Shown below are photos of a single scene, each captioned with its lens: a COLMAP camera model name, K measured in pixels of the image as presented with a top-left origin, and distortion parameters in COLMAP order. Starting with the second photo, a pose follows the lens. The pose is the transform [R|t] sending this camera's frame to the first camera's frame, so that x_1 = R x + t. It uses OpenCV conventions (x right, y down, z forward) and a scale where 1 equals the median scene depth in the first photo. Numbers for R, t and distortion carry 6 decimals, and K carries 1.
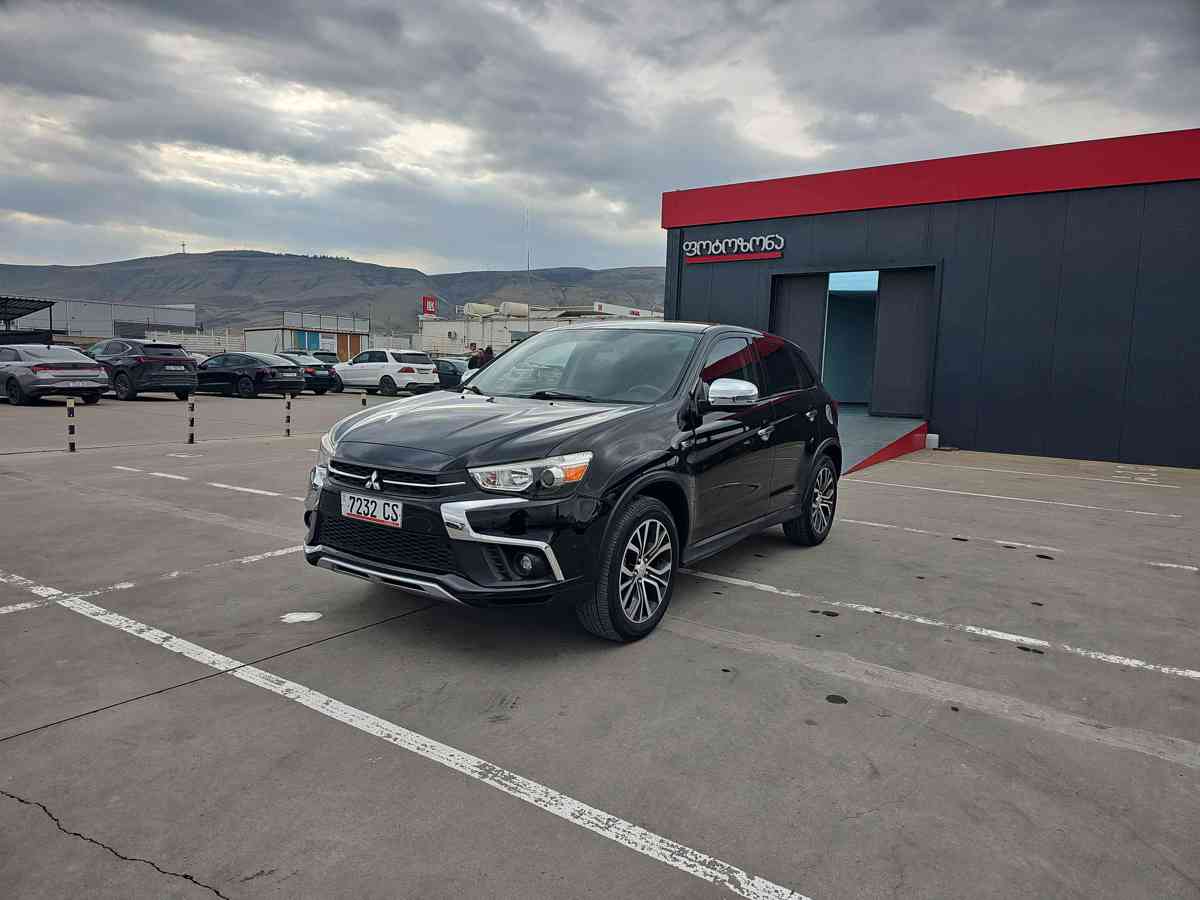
lens RADIAL K [[785.4, 0, 588.8], [0, 785.4, 447.6], [0, 0, 1]] dist [0.057959, -0.054246]
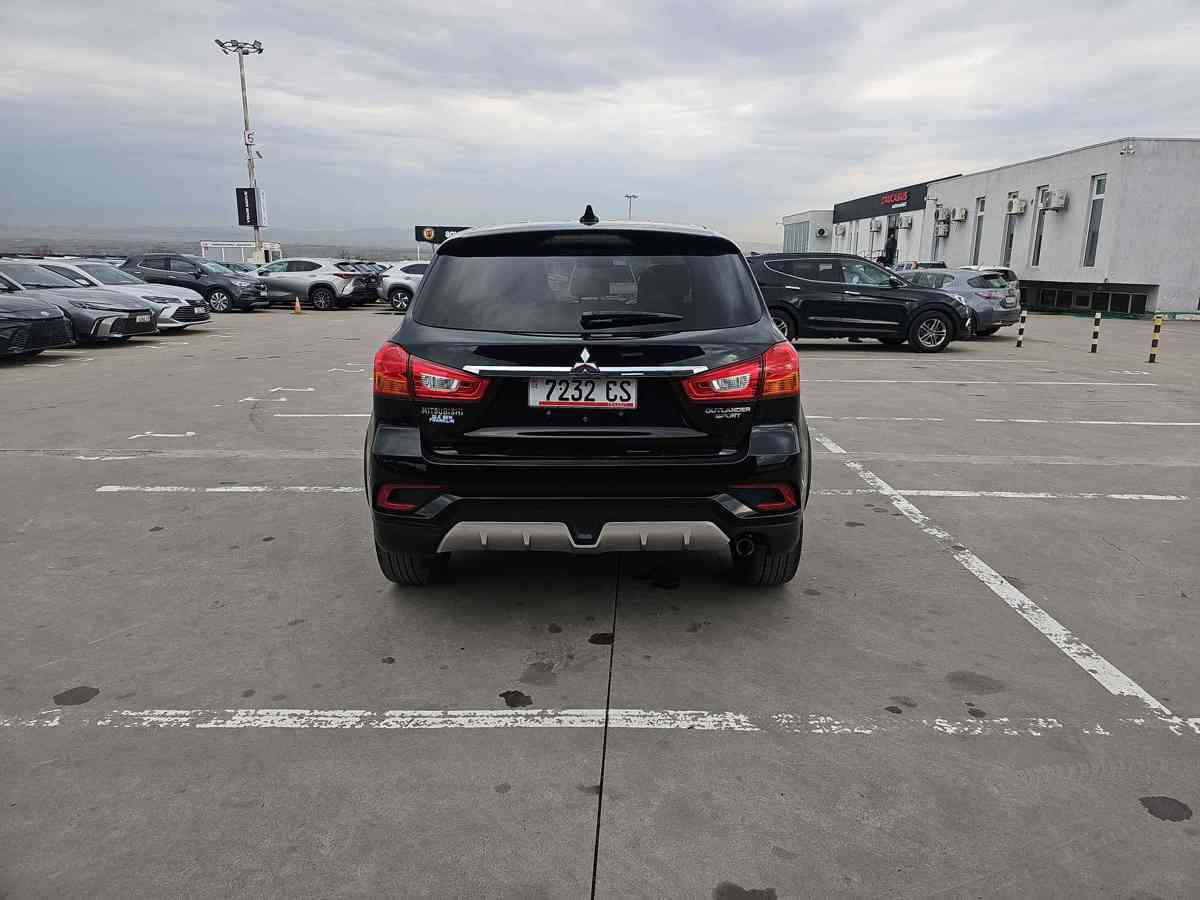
lens RADIAL K [[785.4, 0, 599.0], [0, 785.4, 441.9], [0, 0, 1]] dist [0.057959, -0.054246]
pose [[-0.834638, 0.088879, -0.543581, 0.829995], [-0.083737, 0.954948, 0.284714, -0.273311], [0.544396, 0.283151, -0.789594, 2.620419]]
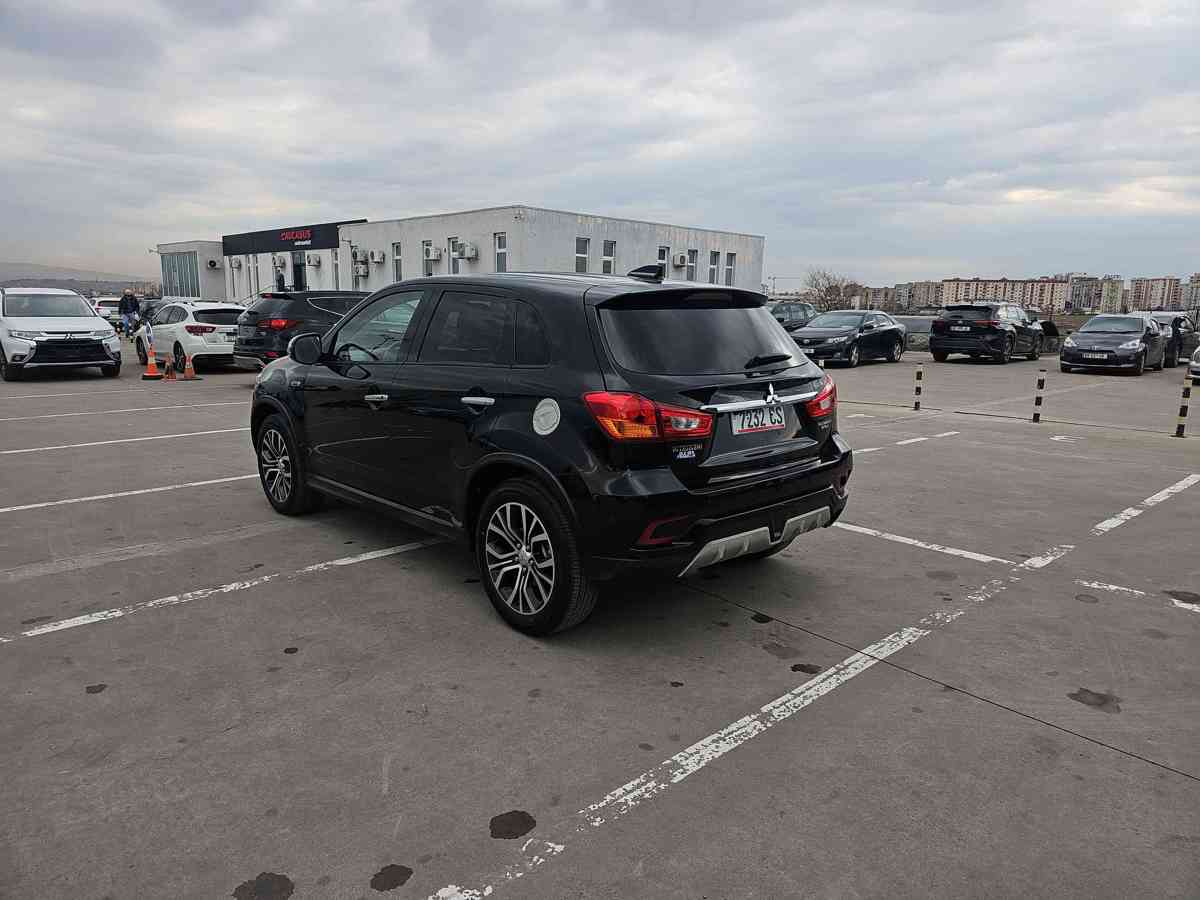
lens RADIAL K [[785.4, 0, 597.3], [0, 785.4, 442.6], [0, 0, 1]] dist [0.057959, -0.054246]
pose [[-0.222493, 0.134727, -0.965580, 1.413722], [-0.120802, 0.978964, 0.164430, -0.202856], [0.967421, 0.153229, -0.201537, 1.973729]]
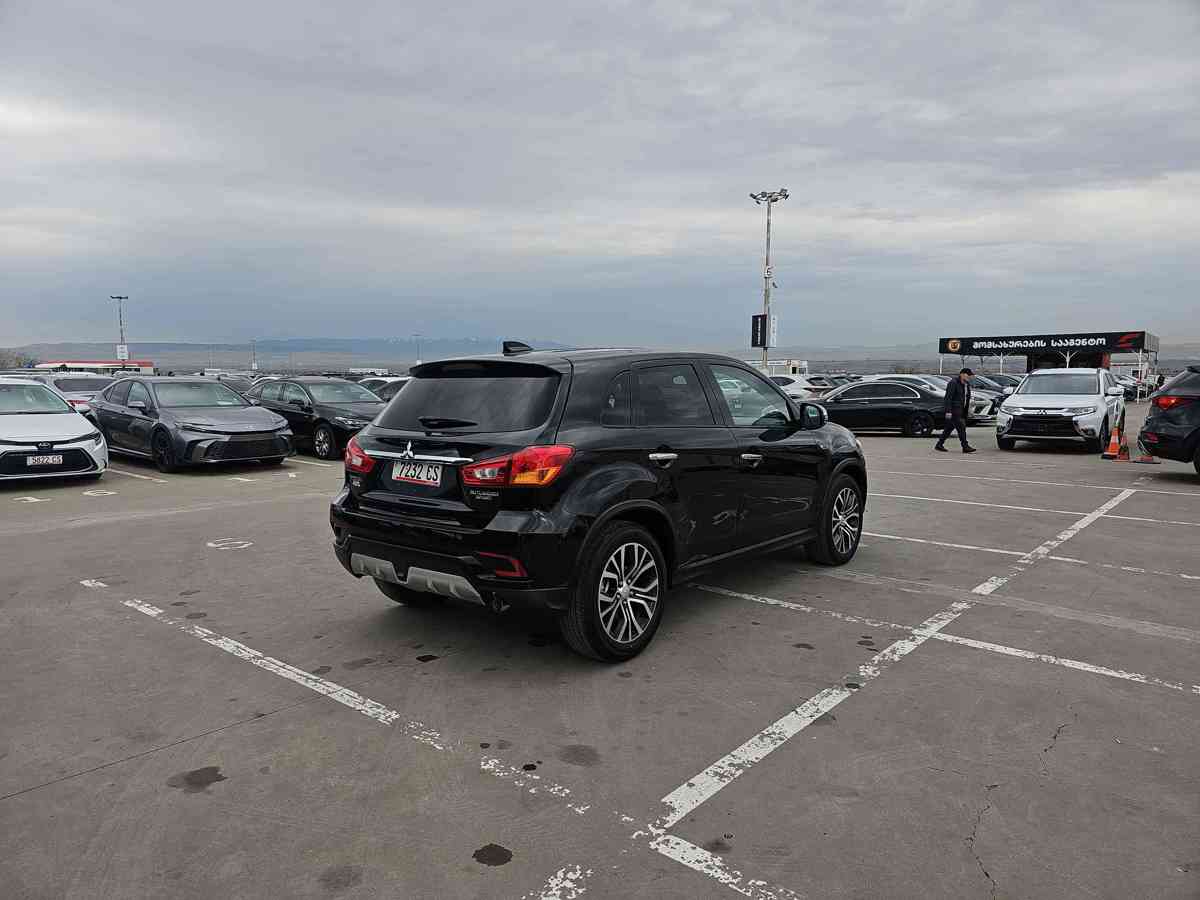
lens RADIAL K [[785.4, 0, 584.7], [0, 785.4, 450.7], [0, 0, 1]] dist [0.057959, -0.054246]
pose [[-0.993217, -0.034406, 0.111068, 0.038399], [-0.012313, 0.980970, 0.193770, -0.346534], [-0.115621, 0.191088, -0.974739, 3.040823]]
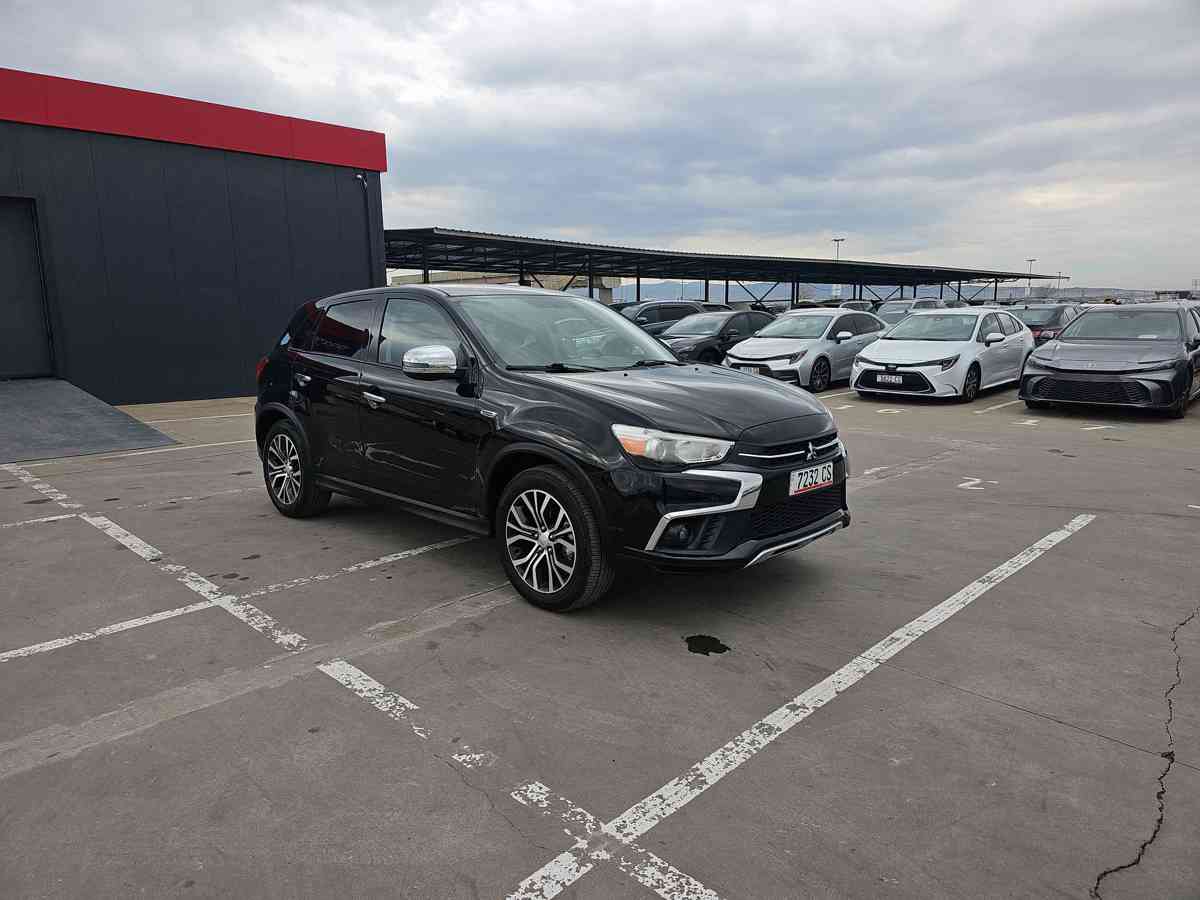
lens RADIAL K [[785.4, 0, 588.2], [0, 785.4, 445.9], [0, 0, 1]] dist [0.057959, -0.054246]
pose [[0.178004, -0.188075, 0.965889, -1.323099], [0.114576, 0.978850, 0.169483, -0.175433], [-0.977337, 0.080499, 0.195788, 1.065529]]
